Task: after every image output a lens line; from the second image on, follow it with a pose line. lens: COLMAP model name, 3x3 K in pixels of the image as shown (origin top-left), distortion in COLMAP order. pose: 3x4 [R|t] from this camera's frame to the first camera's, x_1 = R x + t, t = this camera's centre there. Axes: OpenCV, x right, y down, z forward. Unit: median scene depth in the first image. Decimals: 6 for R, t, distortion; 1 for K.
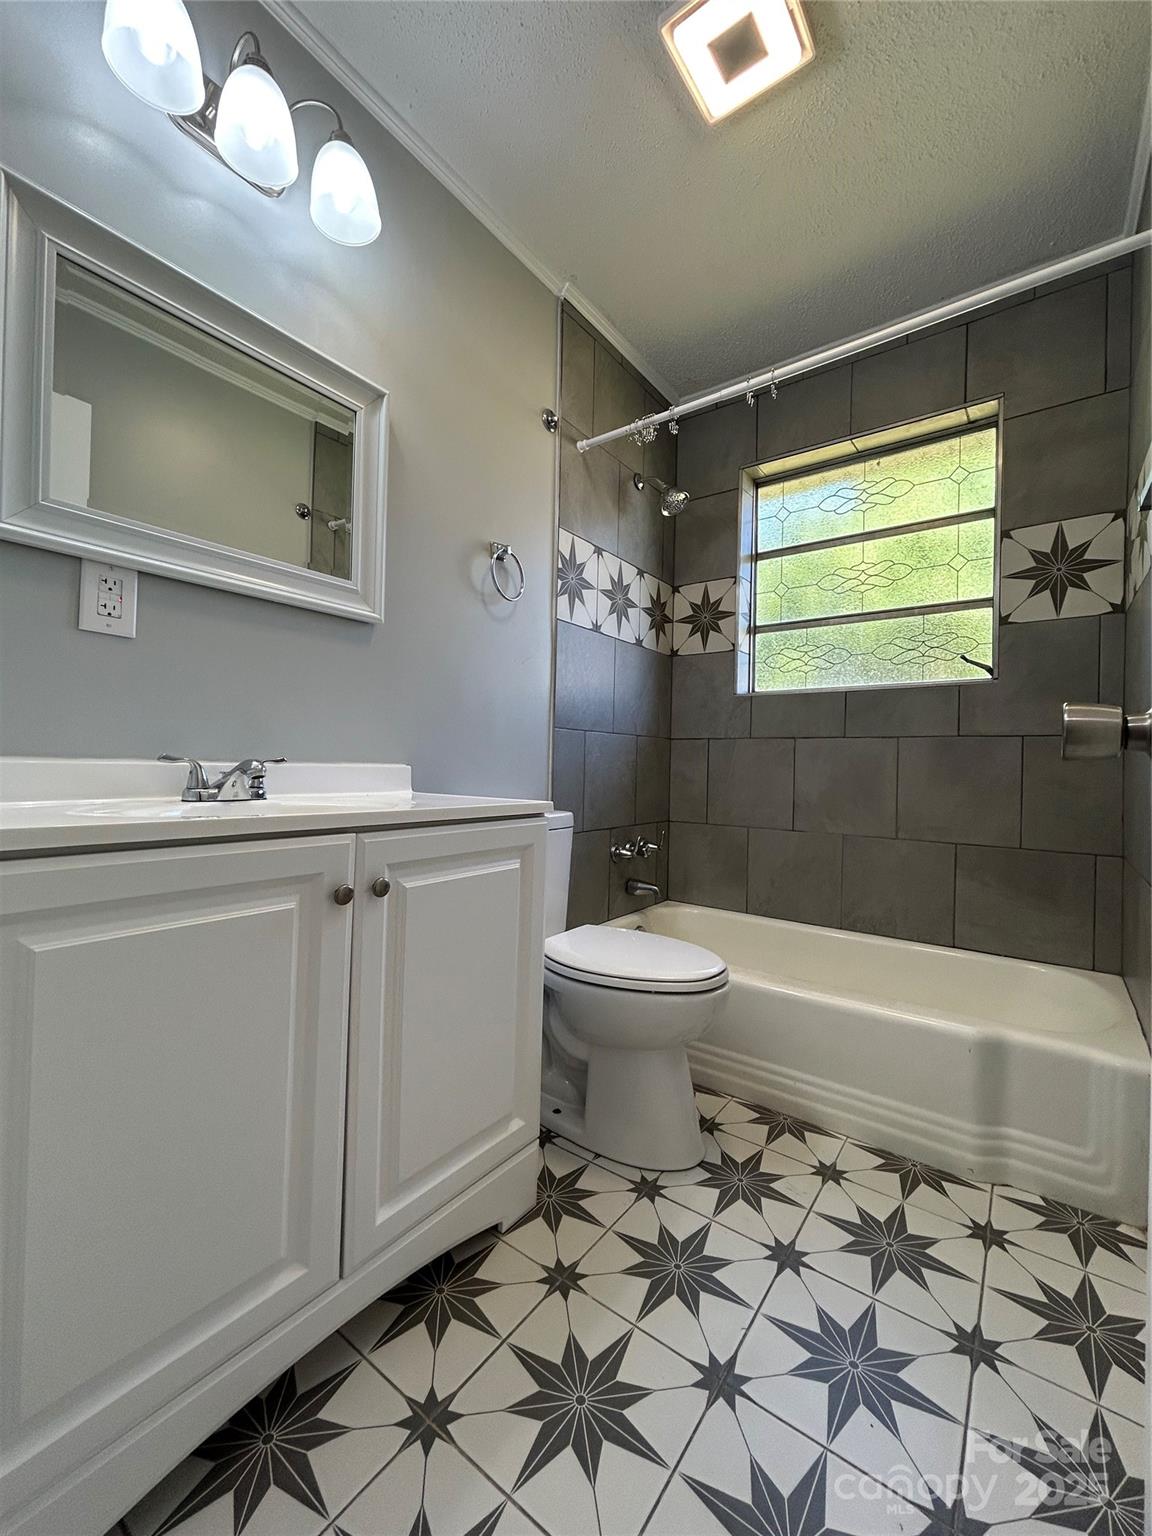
lens RADIAL K [[623.4, 0, 570.3], [0, 623.4, 760.1], [0, 0, 1]] dist [-0.004777, 0.000259]
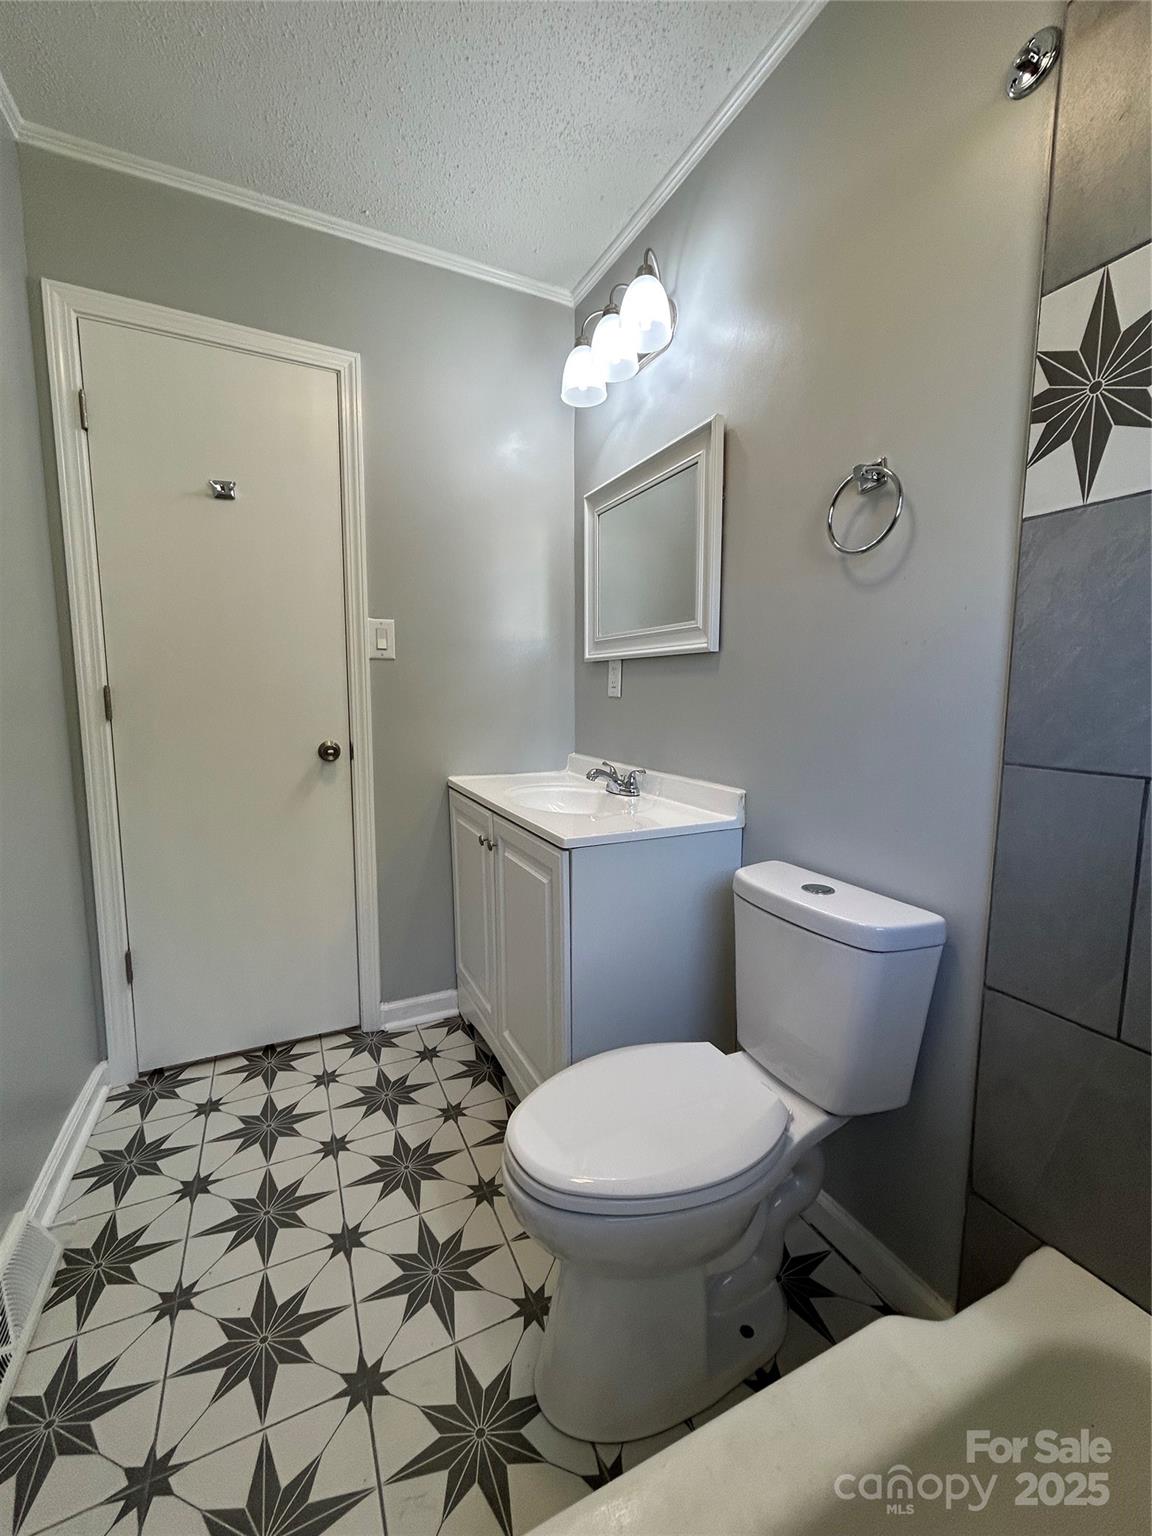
lens RADIAL K [[623.4, 0, 572.3], [0, 623.4, 765.2], [0, 0, 1]] dist [-0.004777, 0.000259]
pose [[-0.466993, 0.078924, -0.880732, 0.780223], [-0.013229, 0.995274, 0.096203, -0.136785], [0.884162, 0.056578, -0.463742, 1.375722]]
